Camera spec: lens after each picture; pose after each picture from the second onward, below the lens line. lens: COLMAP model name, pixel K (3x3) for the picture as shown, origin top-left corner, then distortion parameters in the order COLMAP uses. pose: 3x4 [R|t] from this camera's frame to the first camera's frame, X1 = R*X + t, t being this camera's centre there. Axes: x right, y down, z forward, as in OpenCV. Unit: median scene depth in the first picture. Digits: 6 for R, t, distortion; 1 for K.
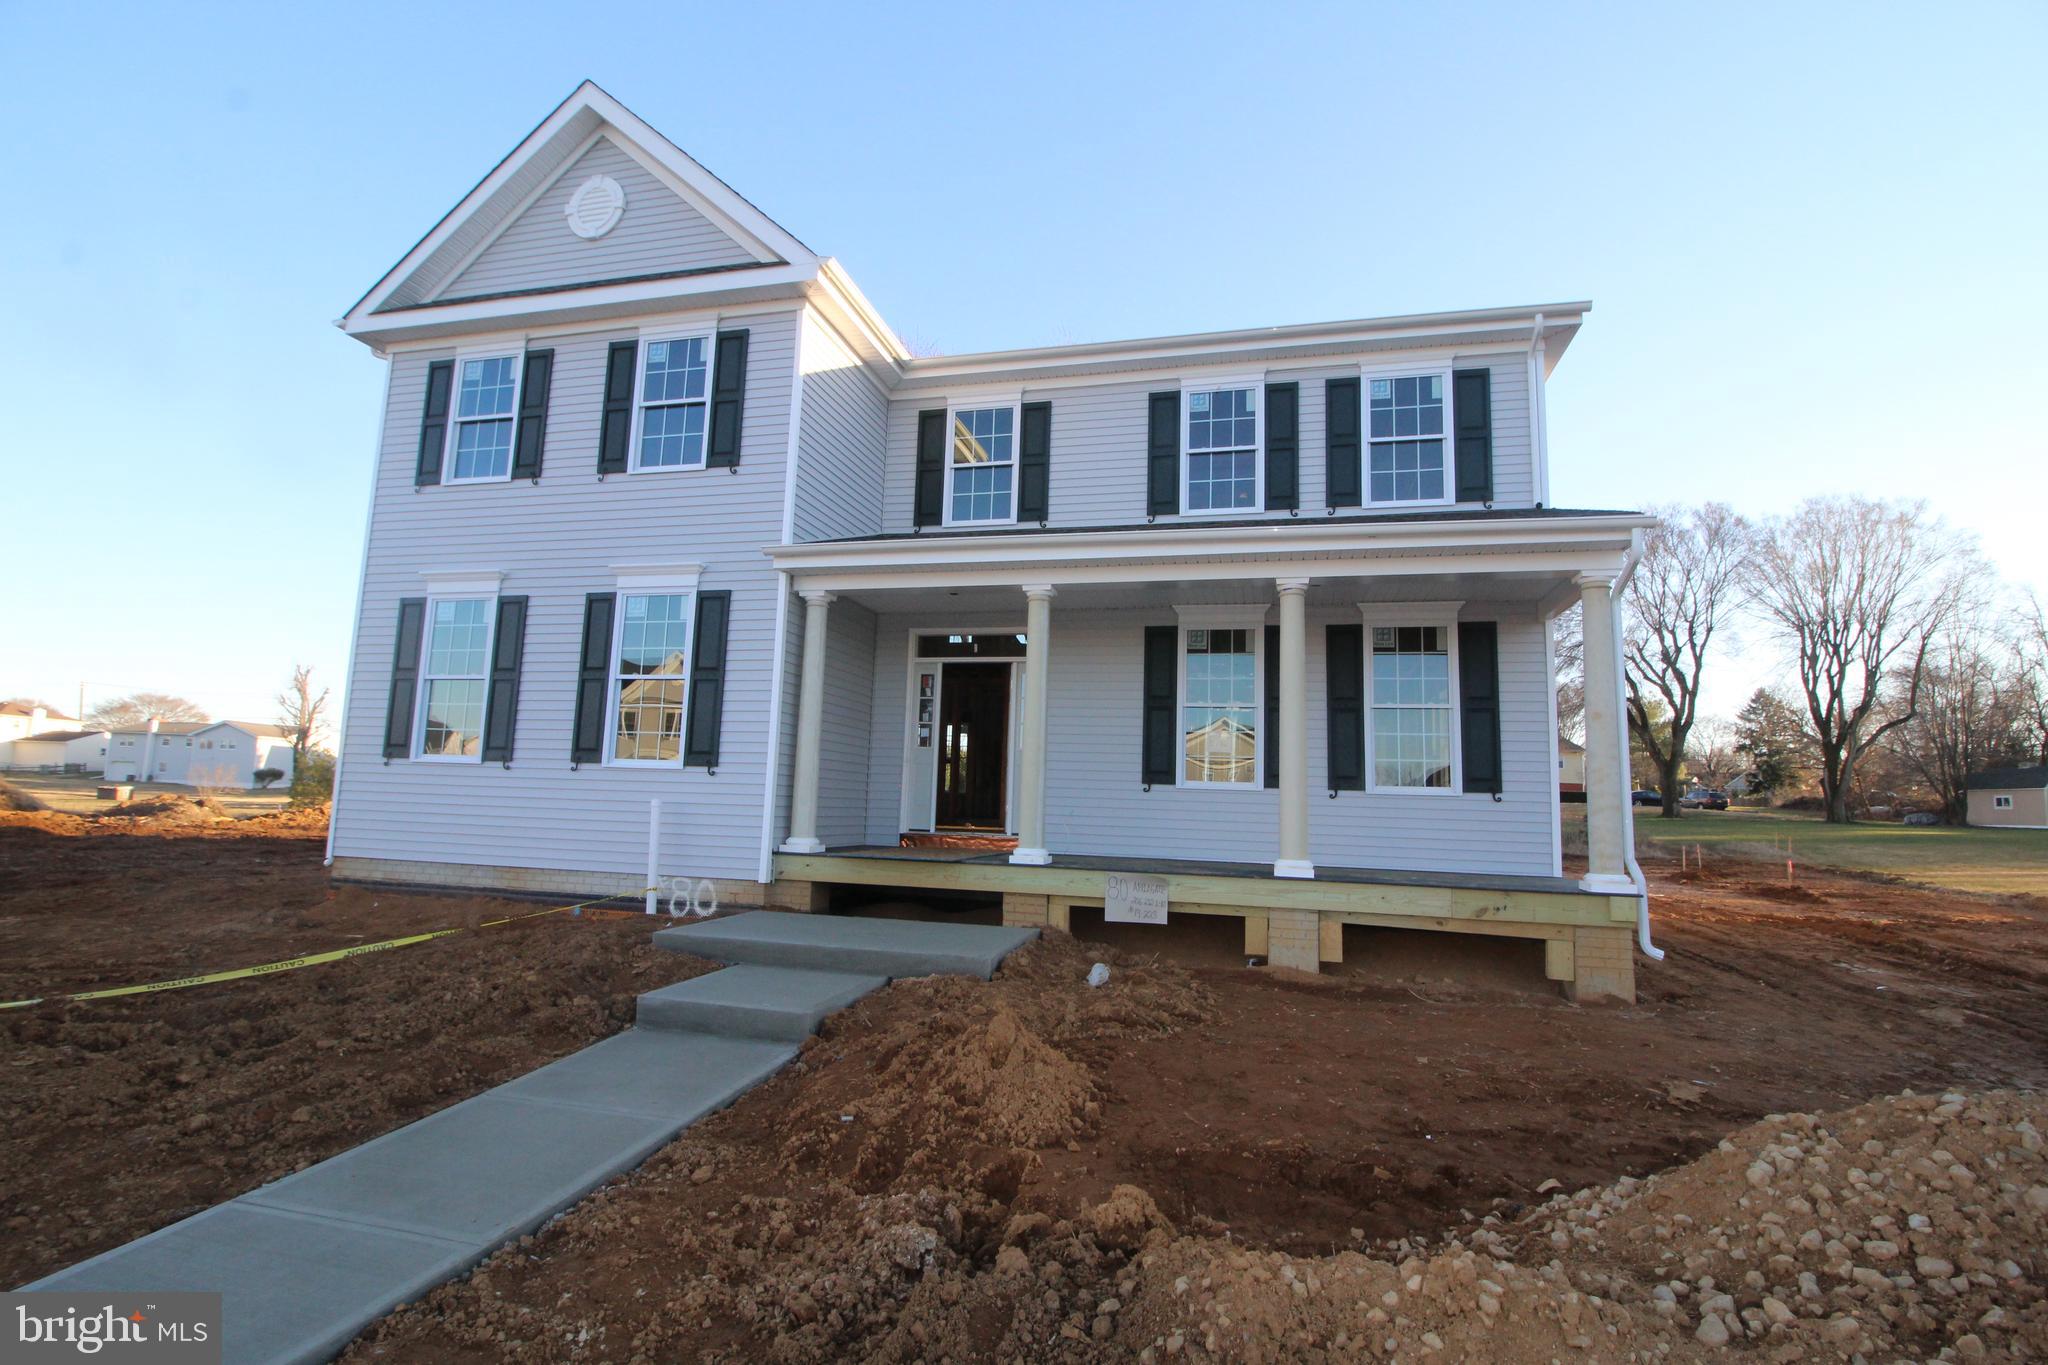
lens RADIAL K [[951.5, 0, 1030.8], [0, 951.5, 685.7], [0, 0, 1]] dist [0.000646, -0.012383]
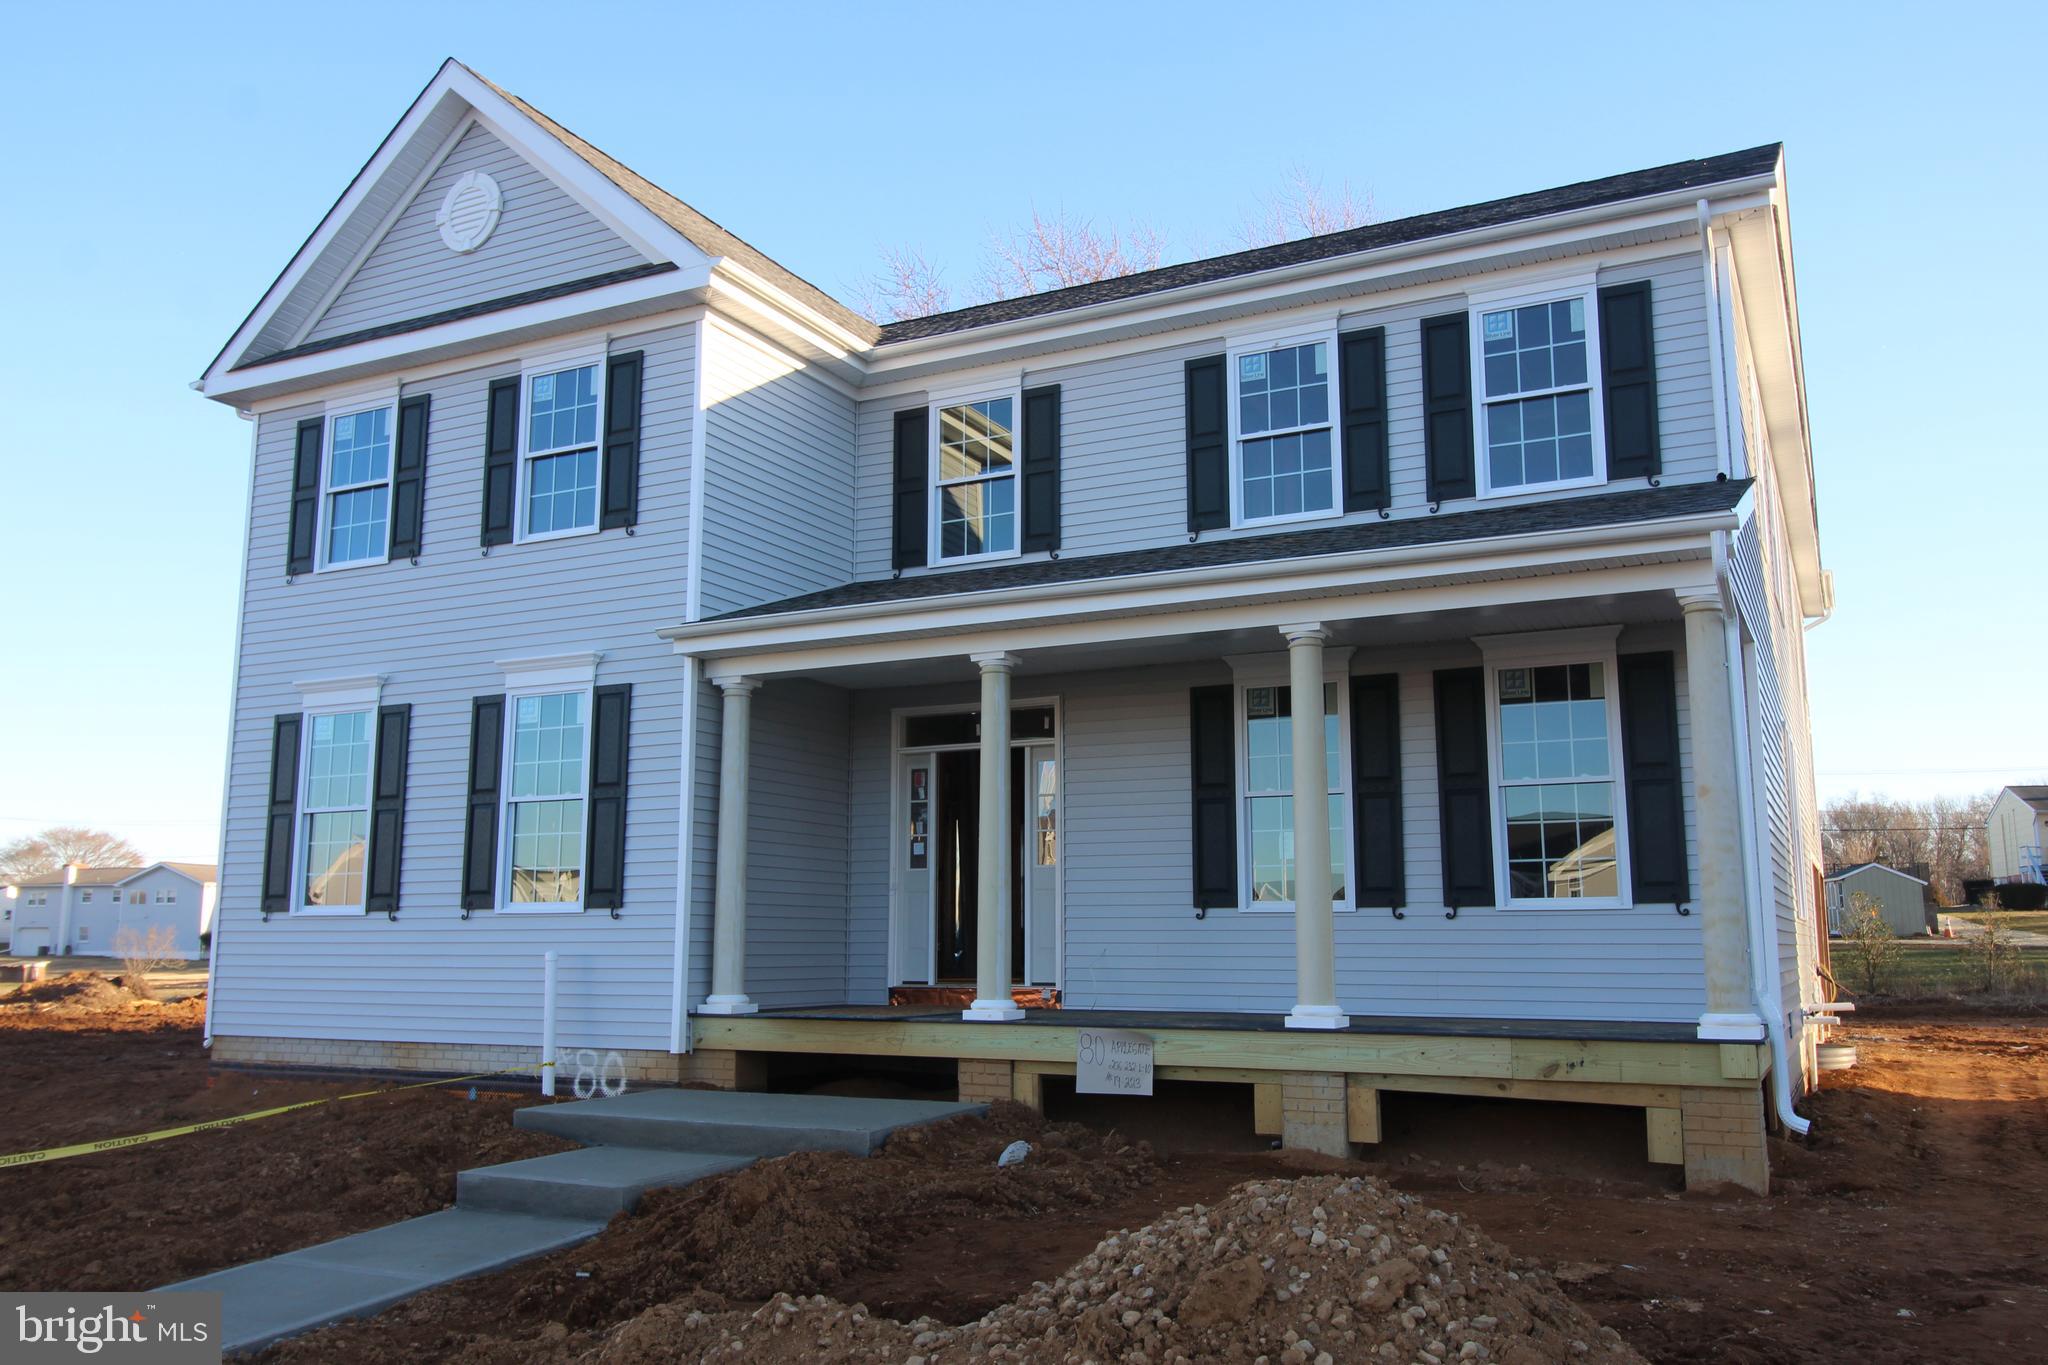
lens RADIAL K [[1618.9, 0, 1031.9], [0, 1618.9, 684.2], [0, 0, 1]] dist [0.014332, -0.008651]
pose [[0.974503, -0.067864, -0.213865, 0.279786], [0.059691, 0.997227, -0.044452, -0.018485], [0.216289, 0.030553, 0.975851, -0.229688]]
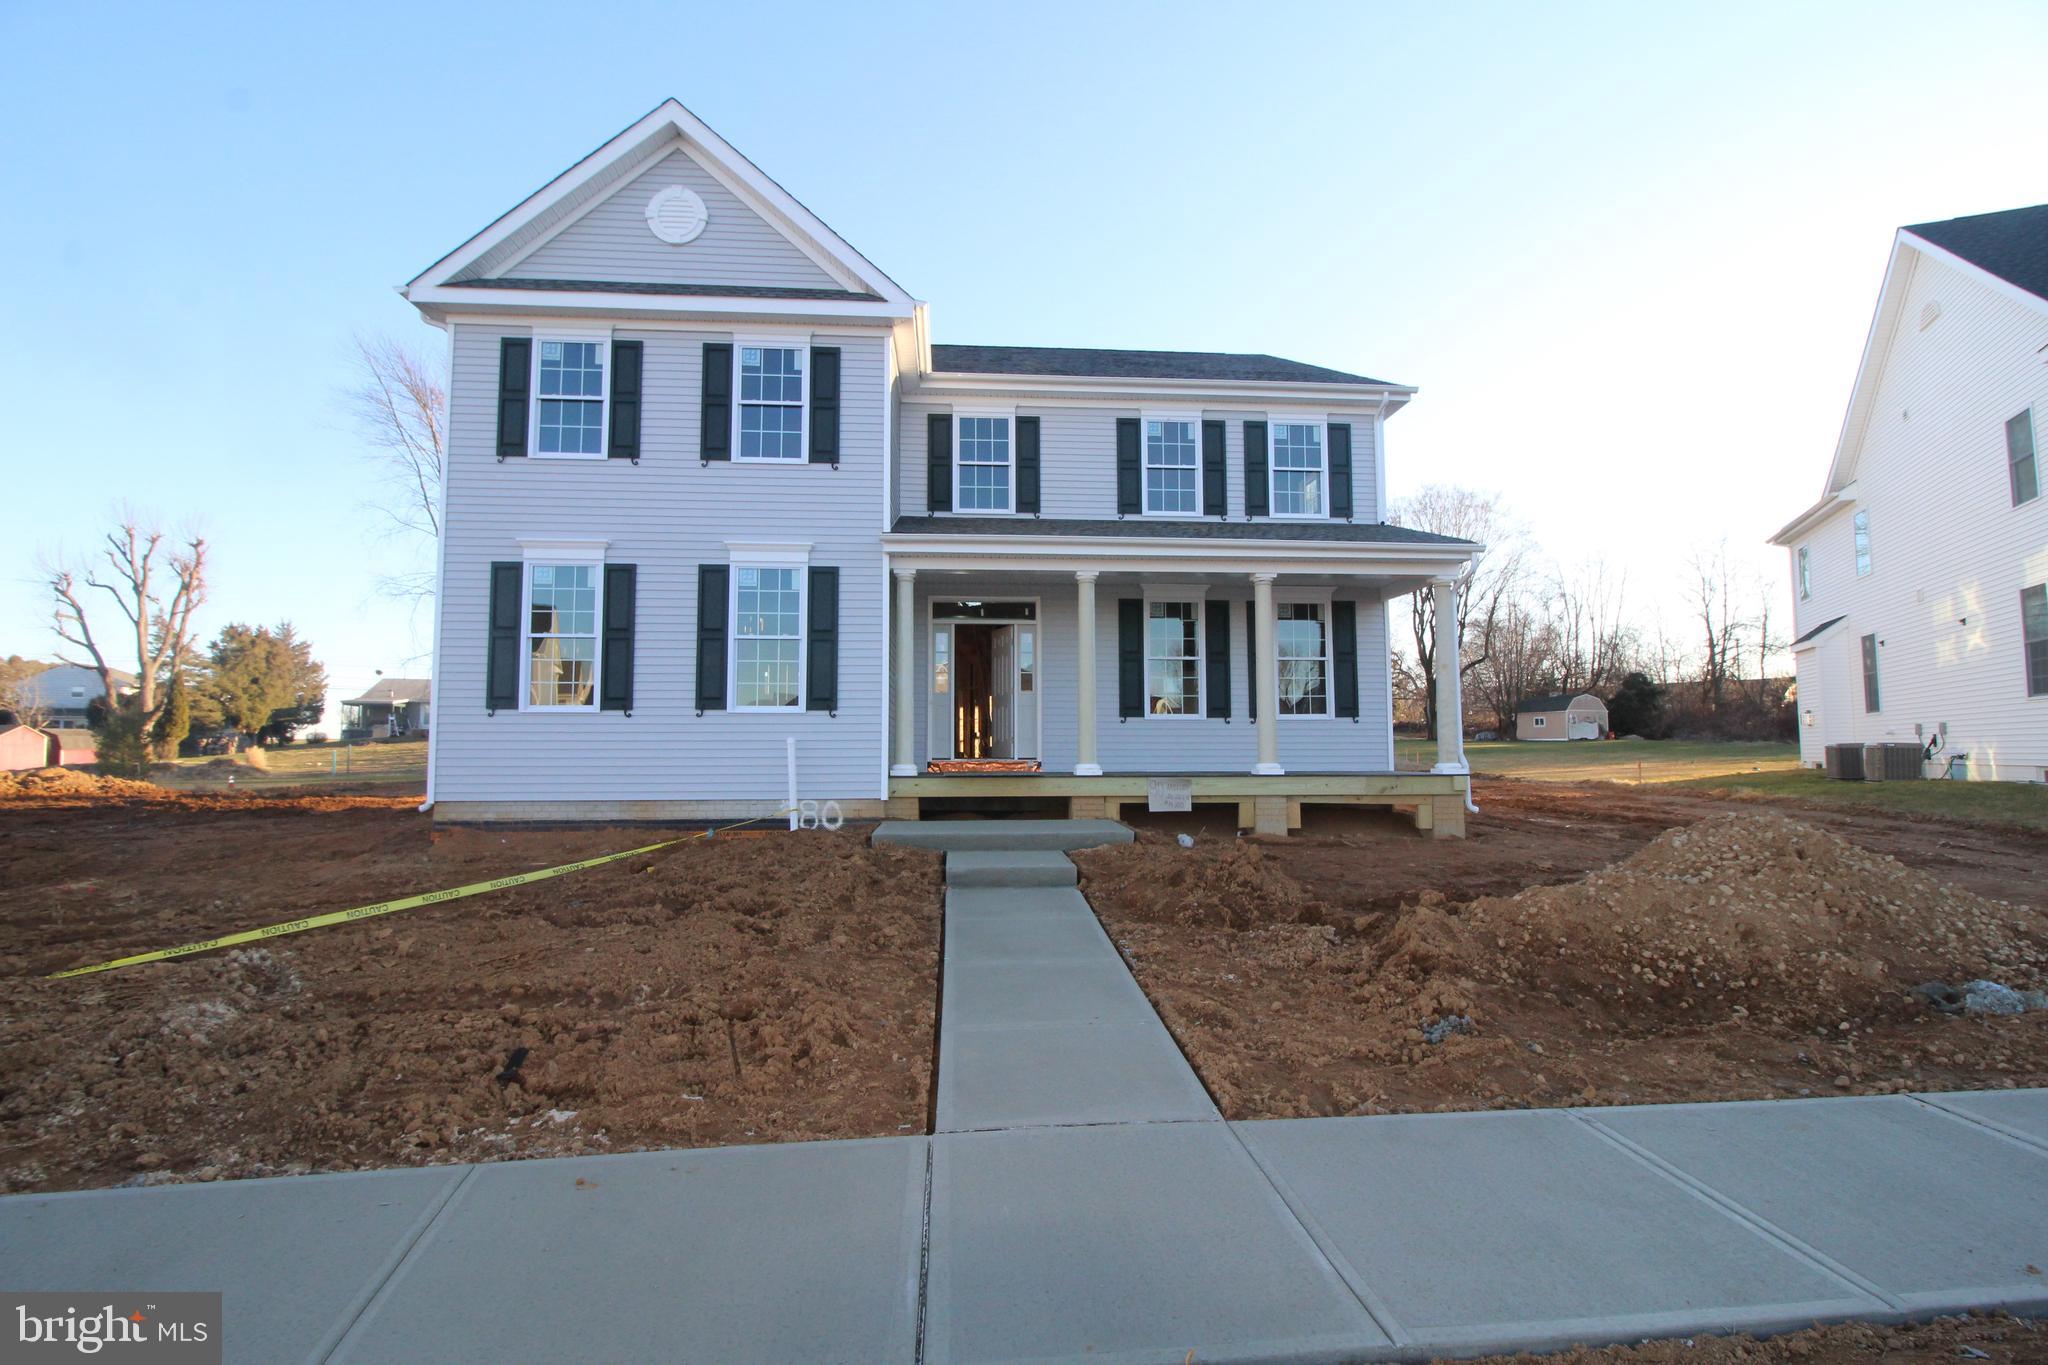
lens RADIAL K [[954.1, 0, 1024.0], [0, 954.1, 682.5], [0, 0, 1]] dist [-0.004487, -0.000726]
pose [[0.947551, -0.011768, 0.319388, -0.454182], [-0.006802, 0.998353, 0.056964, -0.021705], [-0.319532, -0.056148, 0.945910, -0.232249]]
